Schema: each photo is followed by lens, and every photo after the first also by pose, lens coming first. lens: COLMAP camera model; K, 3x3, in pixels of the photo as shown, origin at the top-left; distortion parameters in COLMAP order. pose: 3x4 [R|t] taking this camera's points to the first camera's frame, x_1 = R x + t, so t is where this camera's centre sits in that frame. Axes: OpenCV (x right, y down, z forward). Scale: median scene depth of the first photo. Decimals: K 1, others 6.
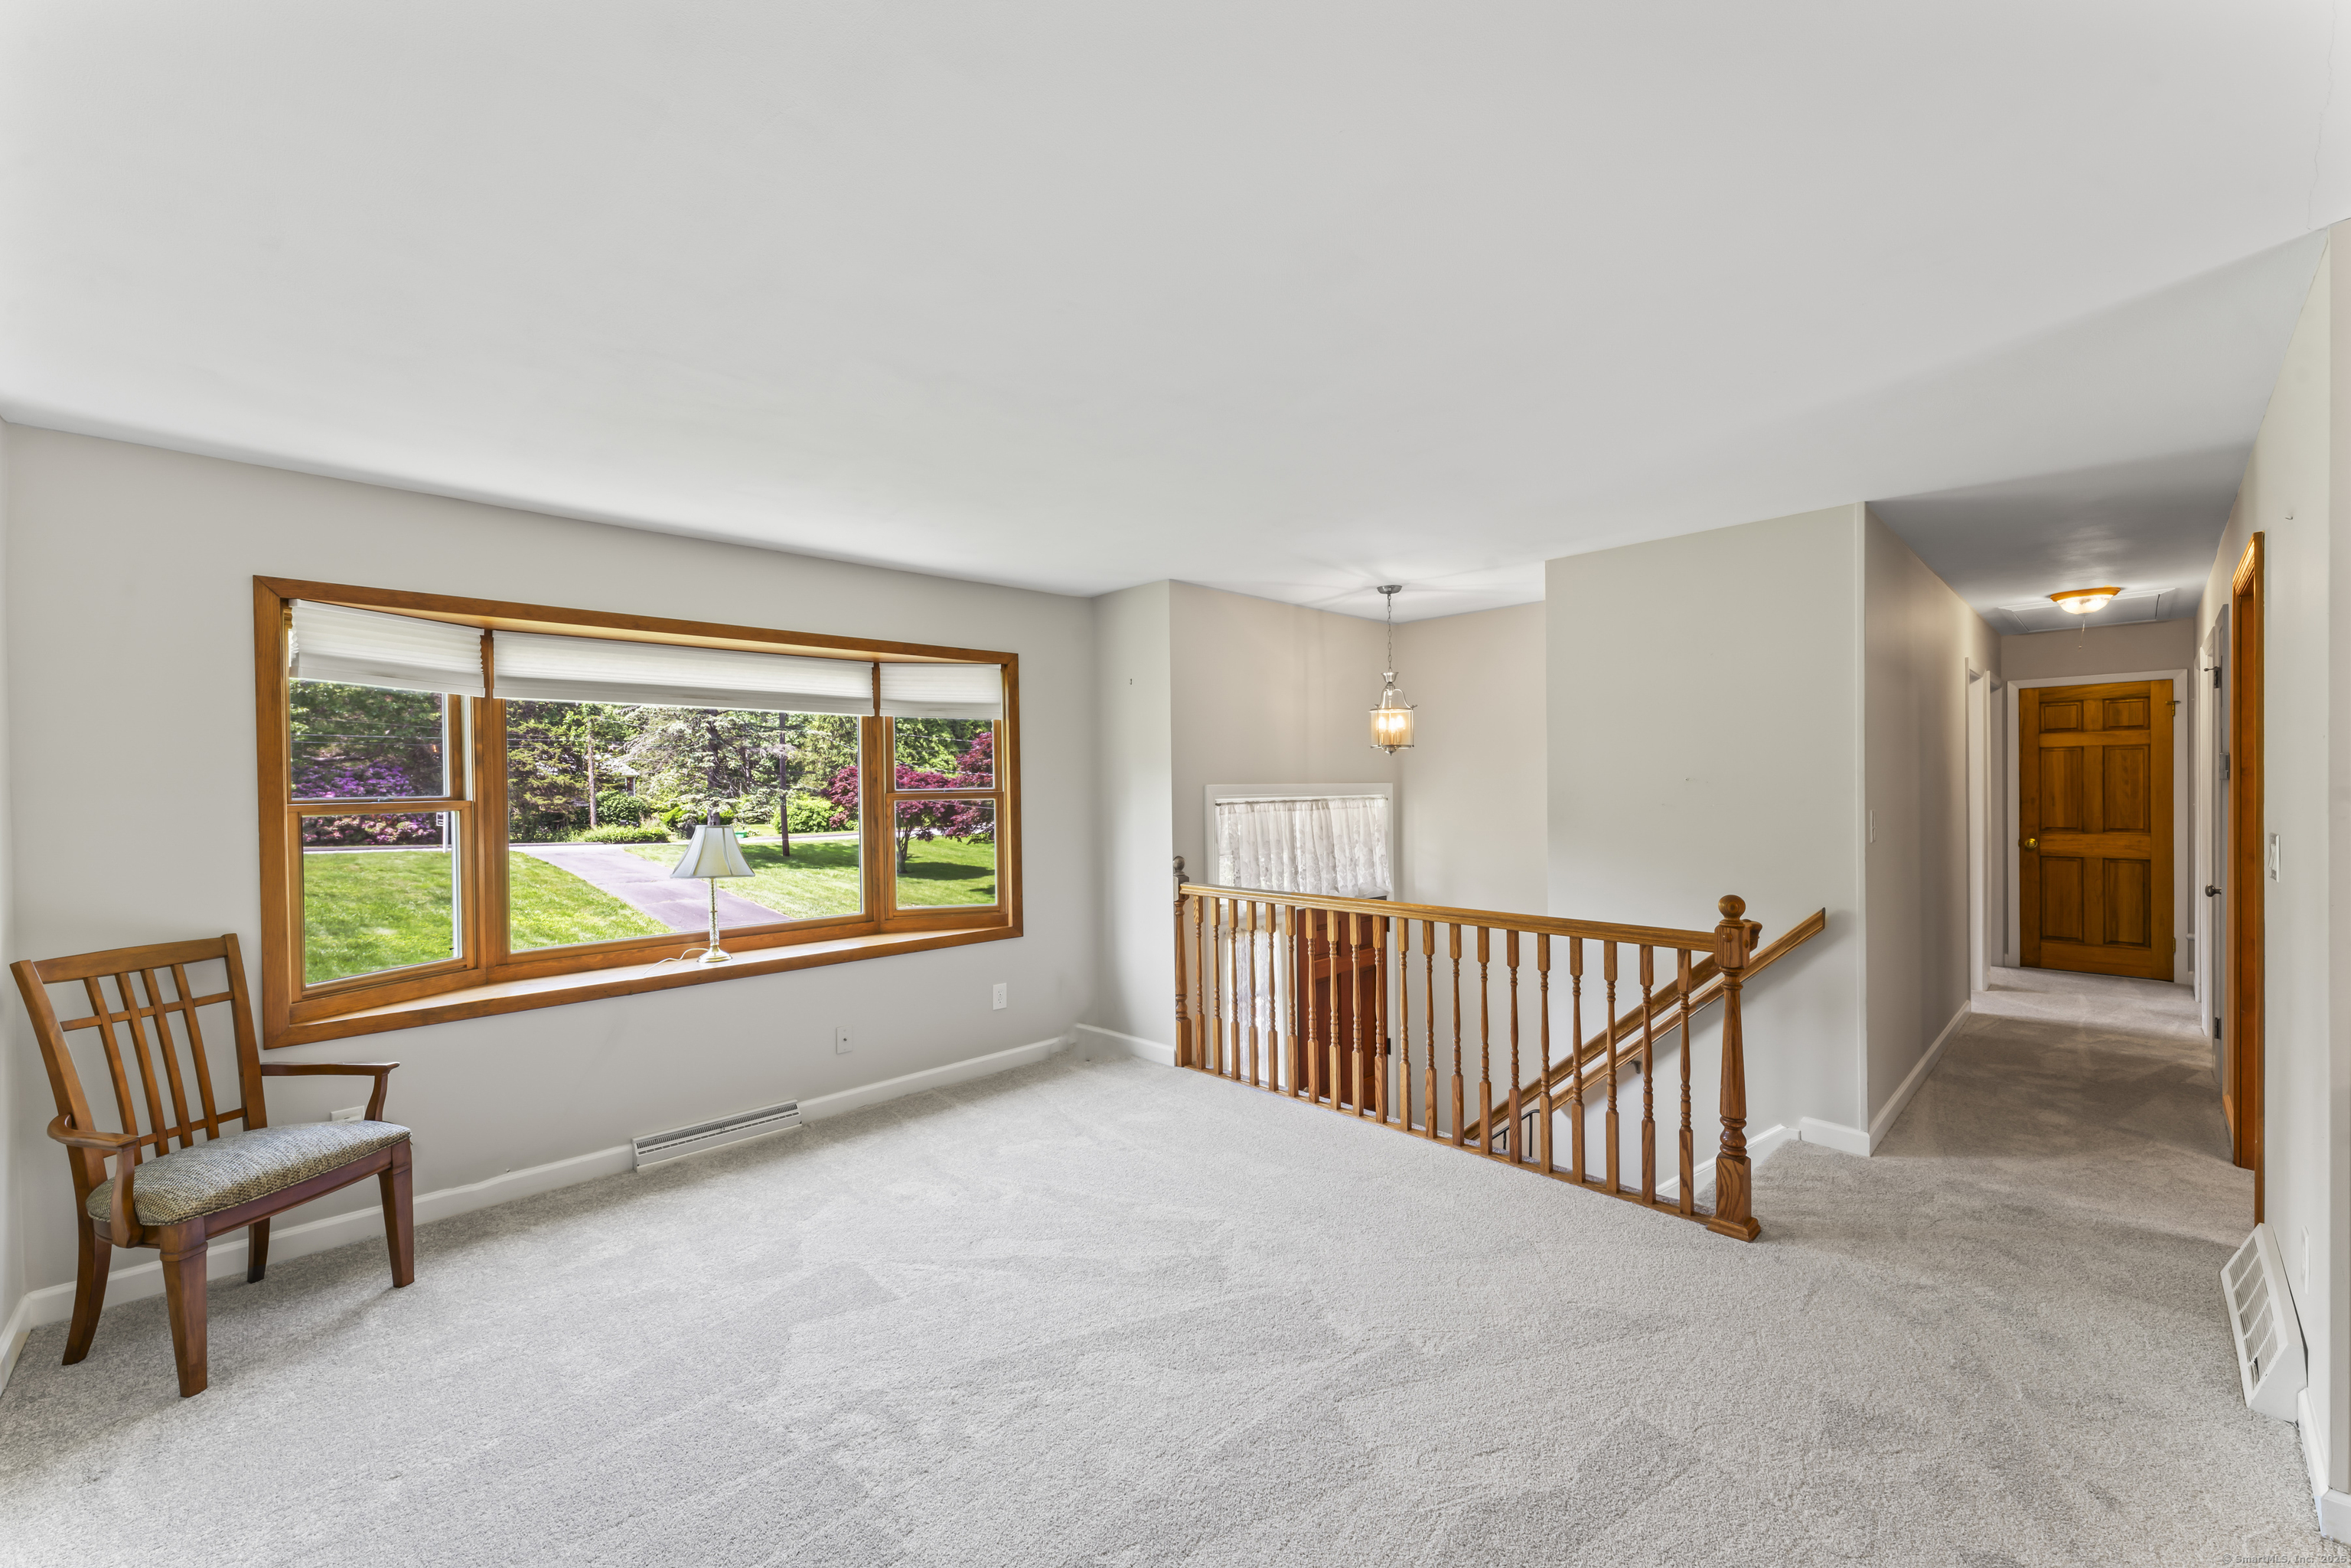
lens RADIAL K [[931.0, 0, 1161.1], [0, 931.0, 792.3], [0, 0, 1]] dist [-0.002323, -0.000334]
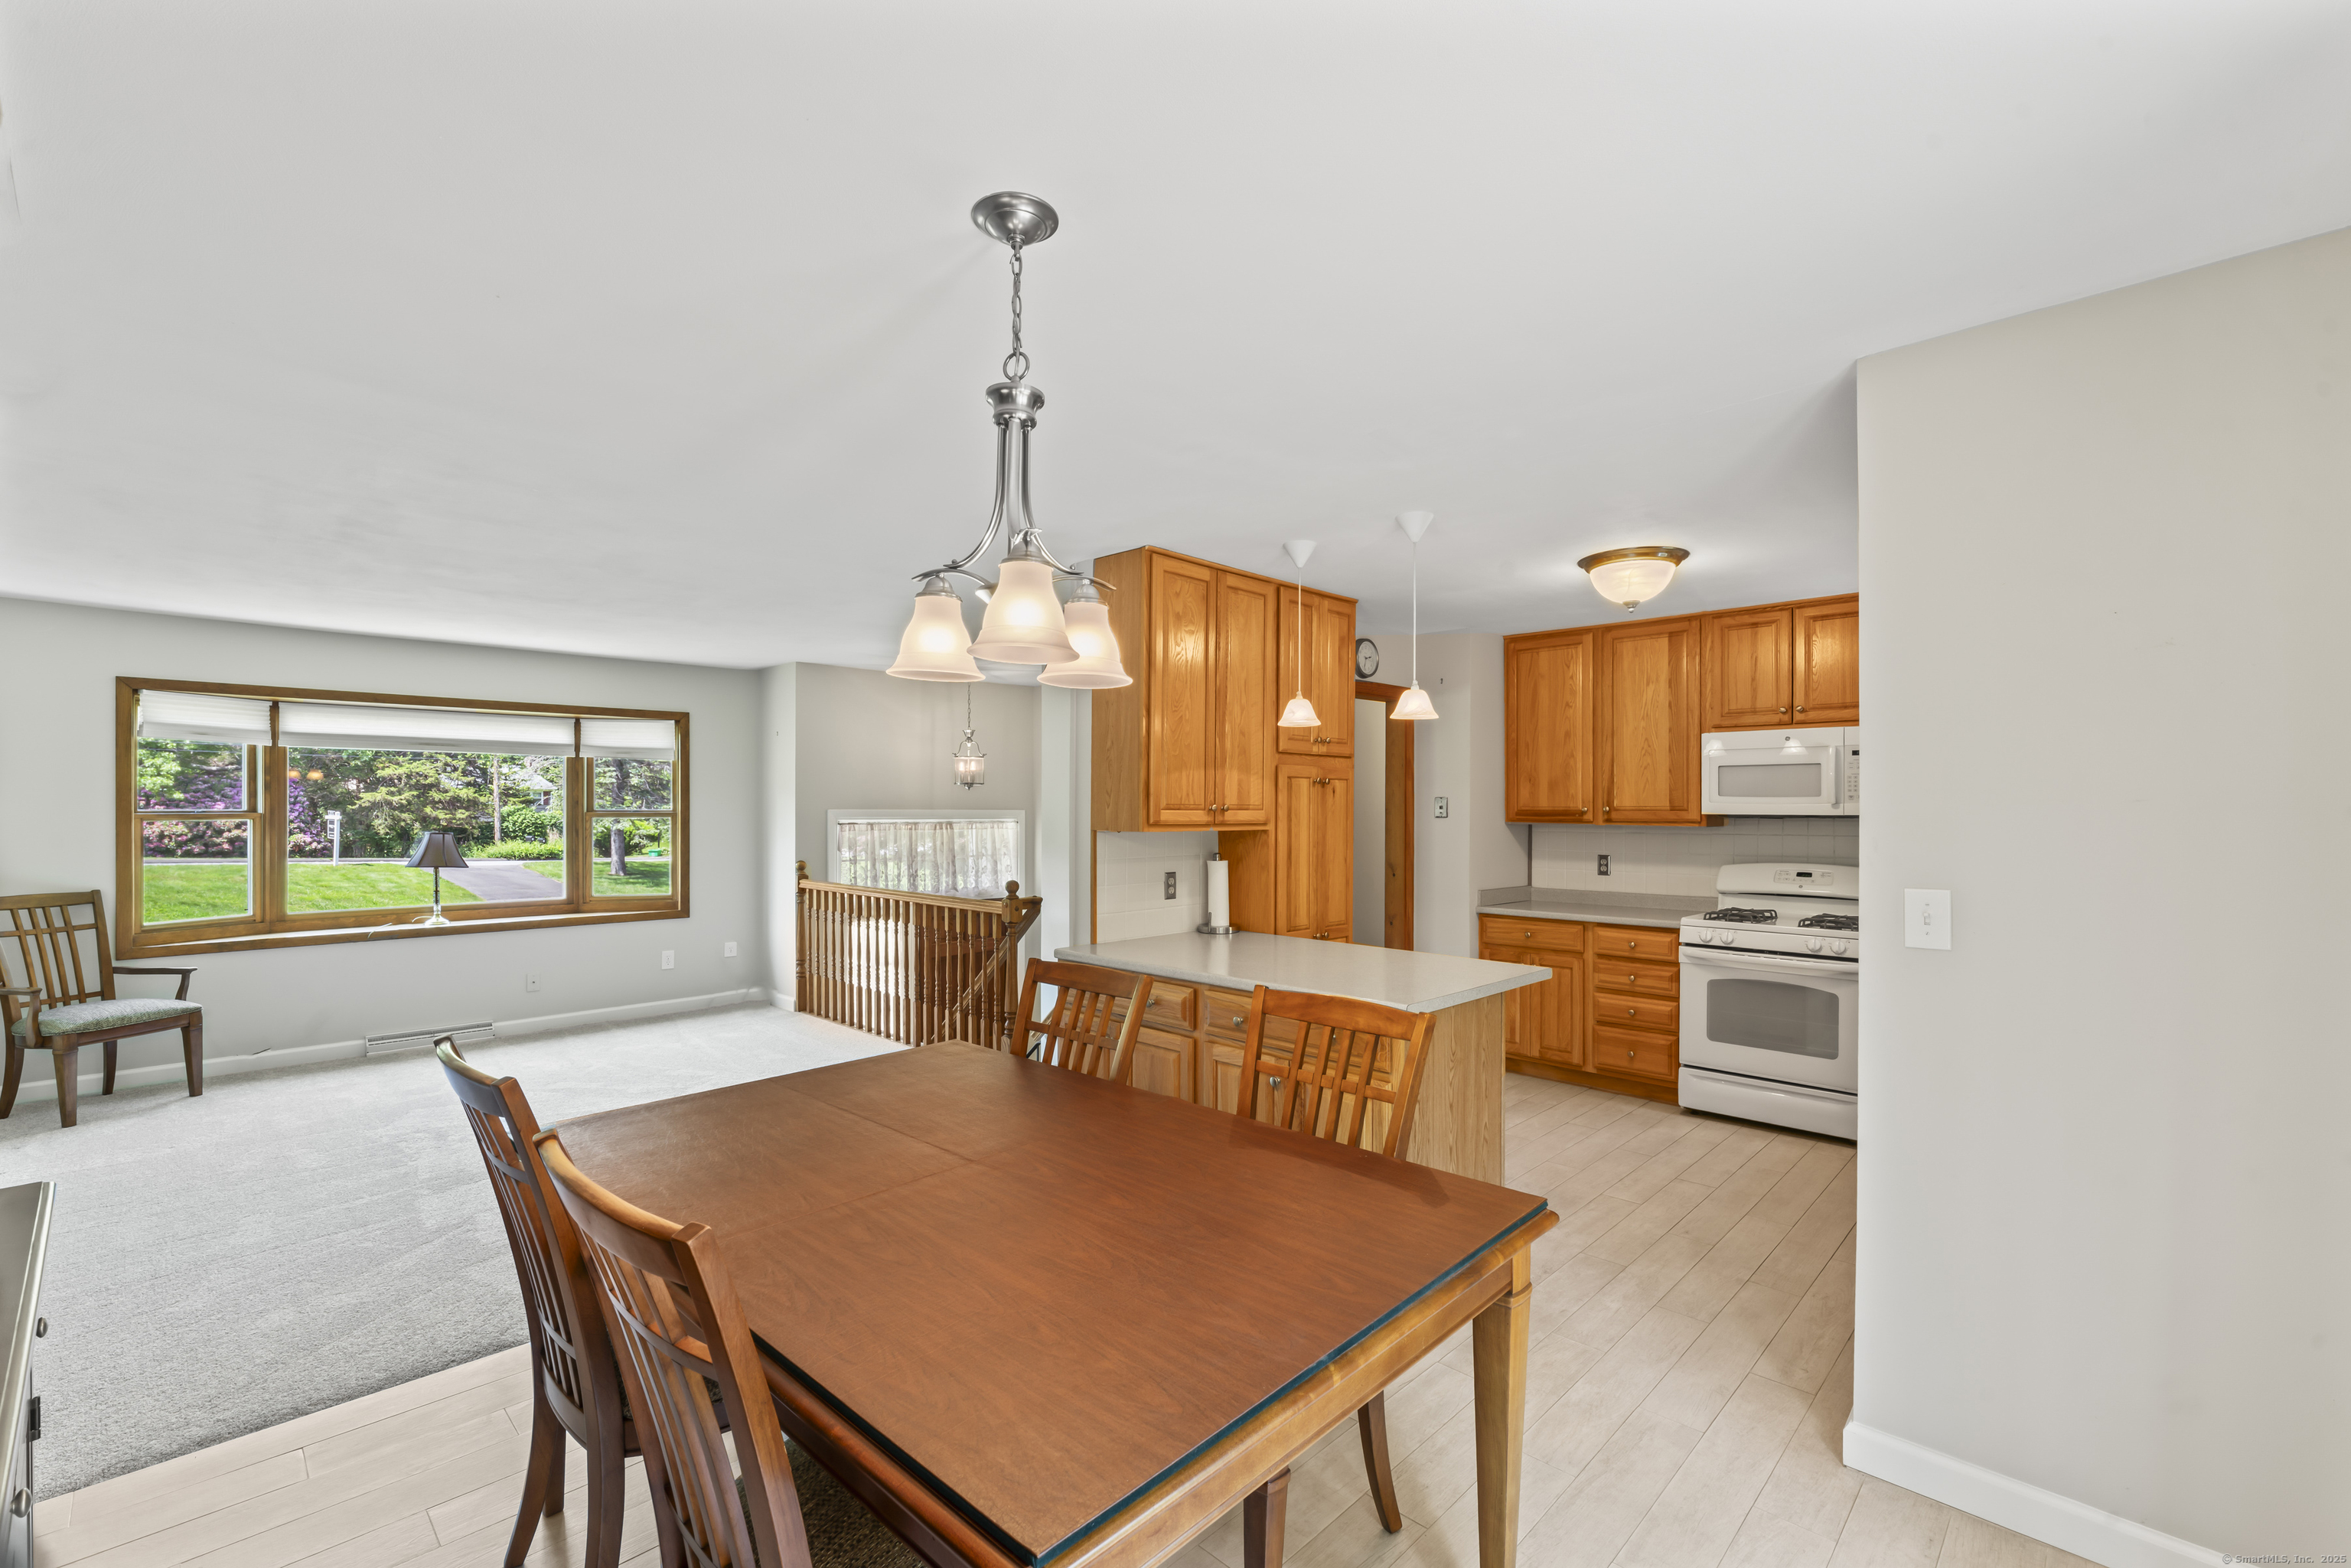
lens RADIAL K [[1003.8, 0, 1174.2], [0, 1003.8, 809.1], [0, 0, 1]] dist [-0.004688, 0.000539]
pose [[0.999521, 0.015303, 0.026904, 0.626046], [-0.015113, 0.999859, -0.007265, -0.007150], [-0.027011, 0.006855, 0.999612, -0.601789]]
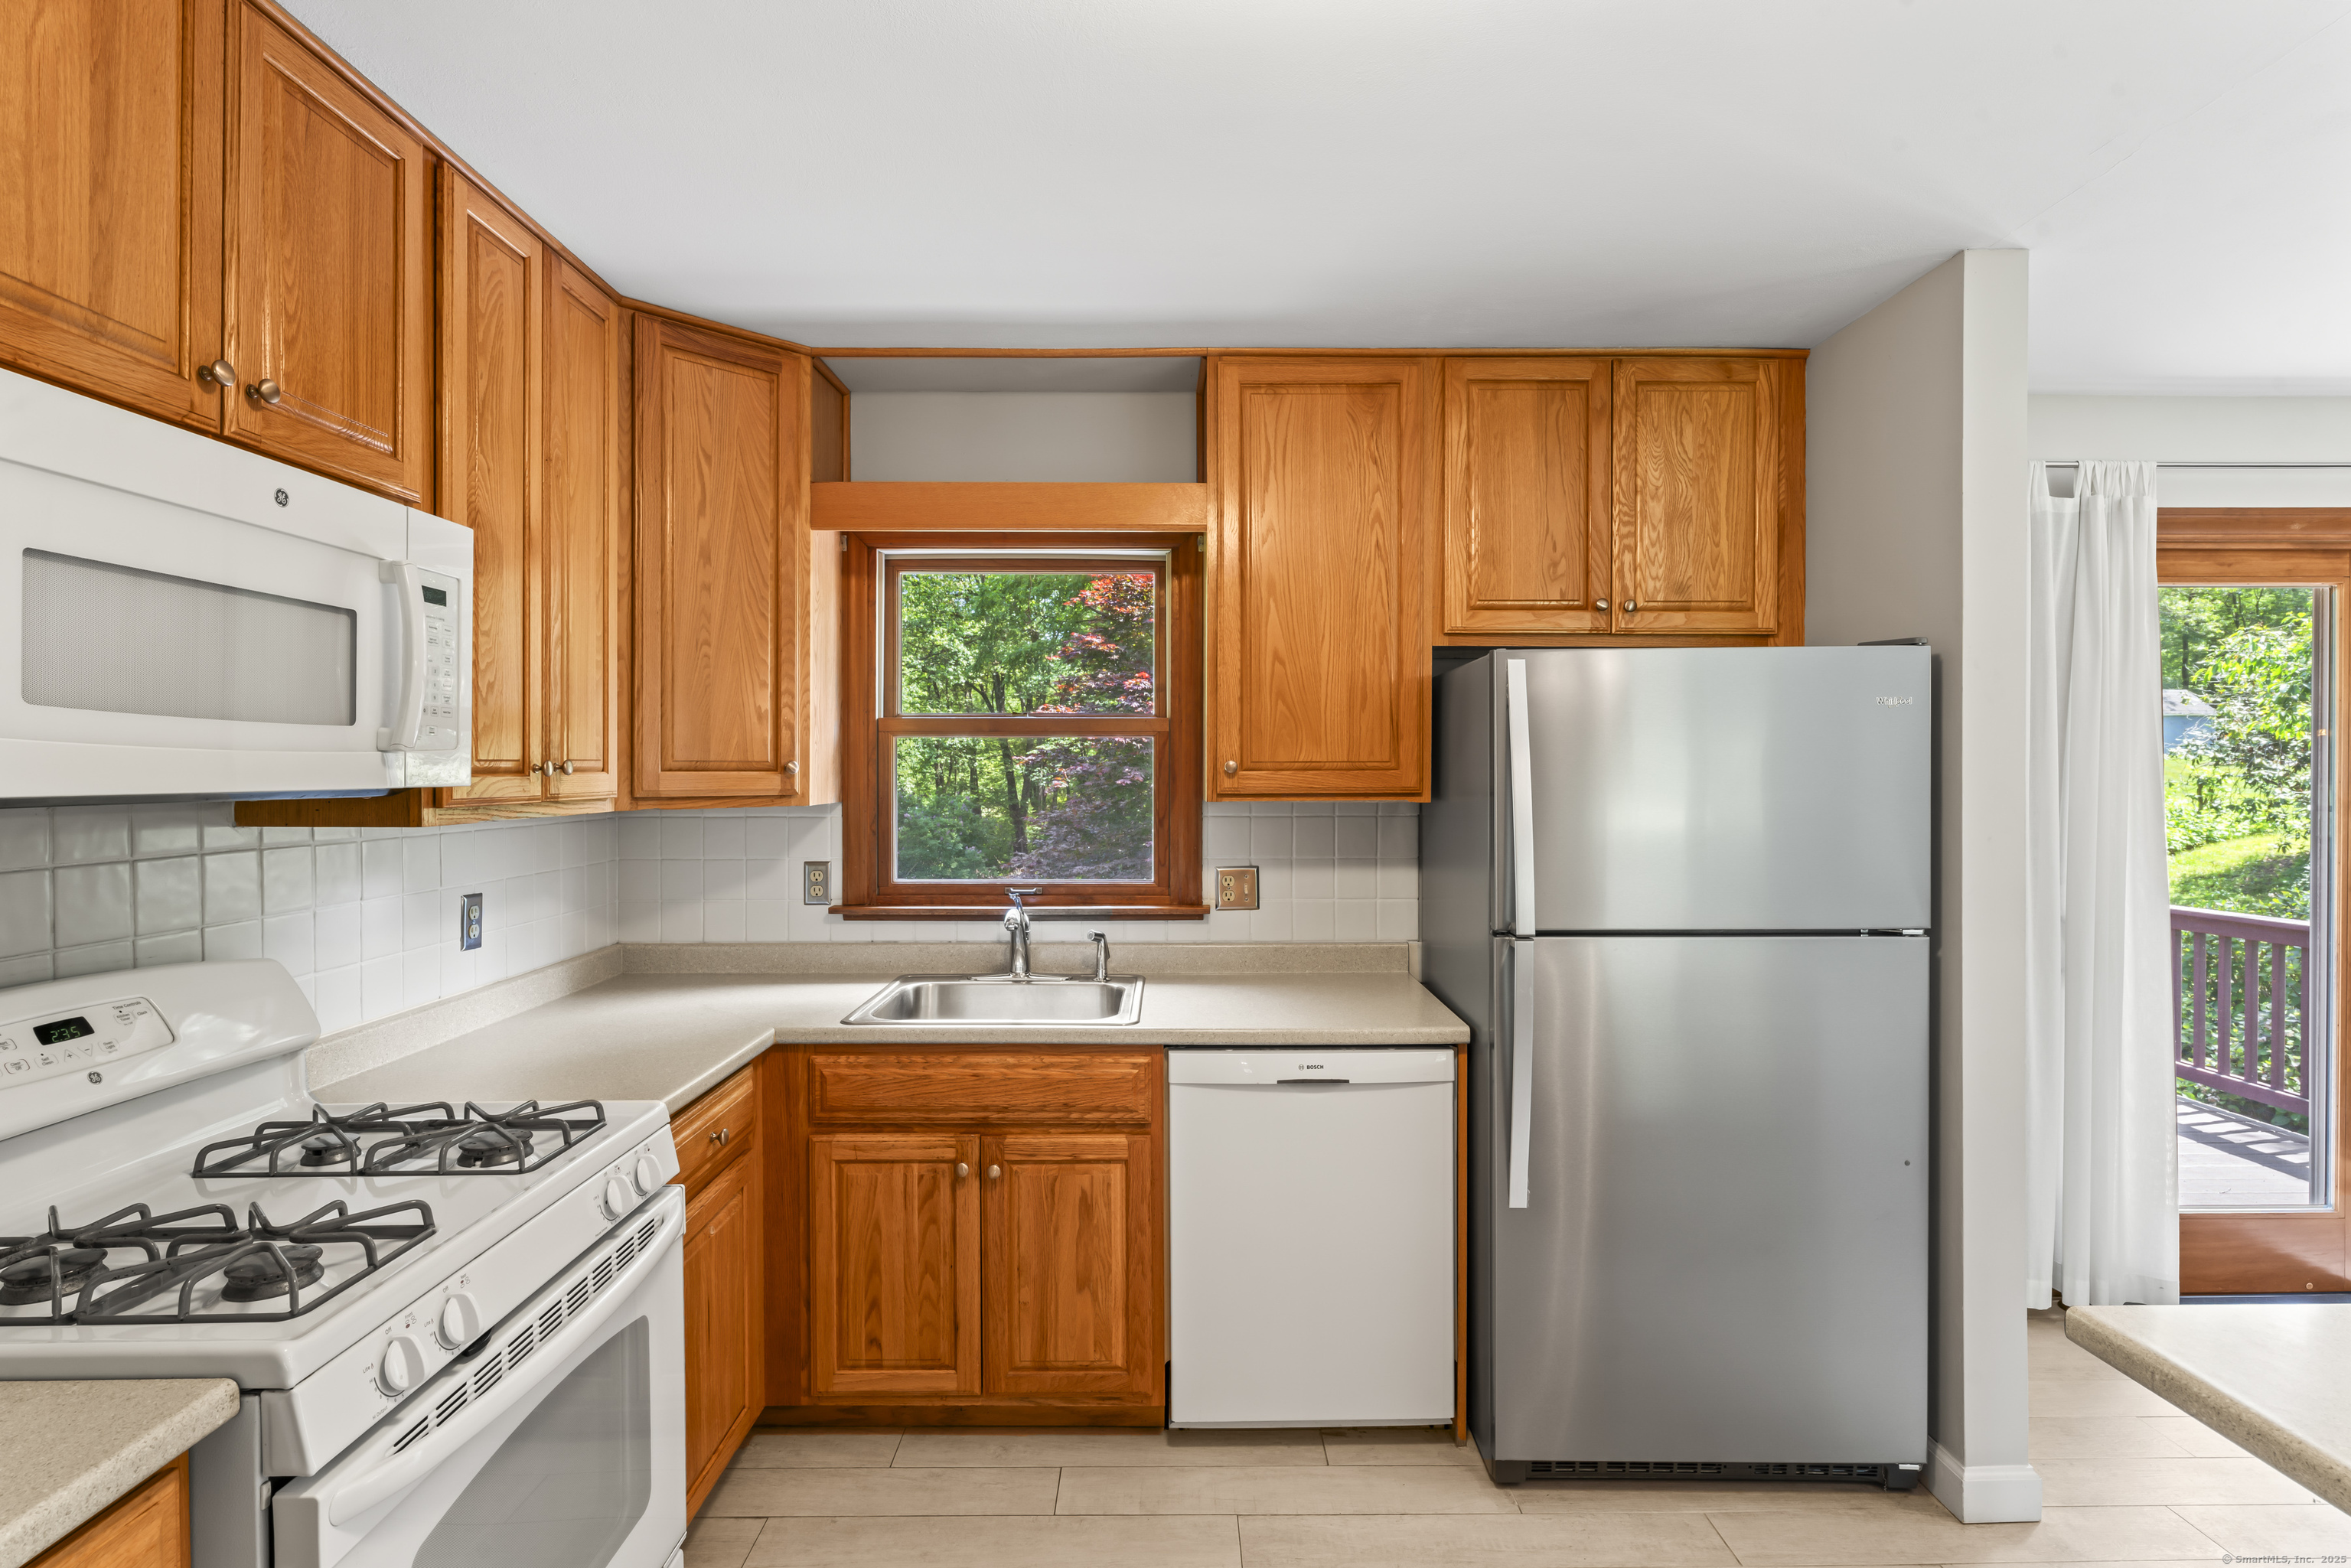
lens RADIAL K [[1136.2, 0, 1184.4], [0, 1136.2, 770.6], [0, 0, 1]] dist [0.001102, -0.002076]
pose [[-0.734465, 0.013079, 0.678520, 0.937174], [0.016600, 0.999861, -0.001304, -0.020716], [-0.678443, 0.010305, -0.734580, 0.610451]]
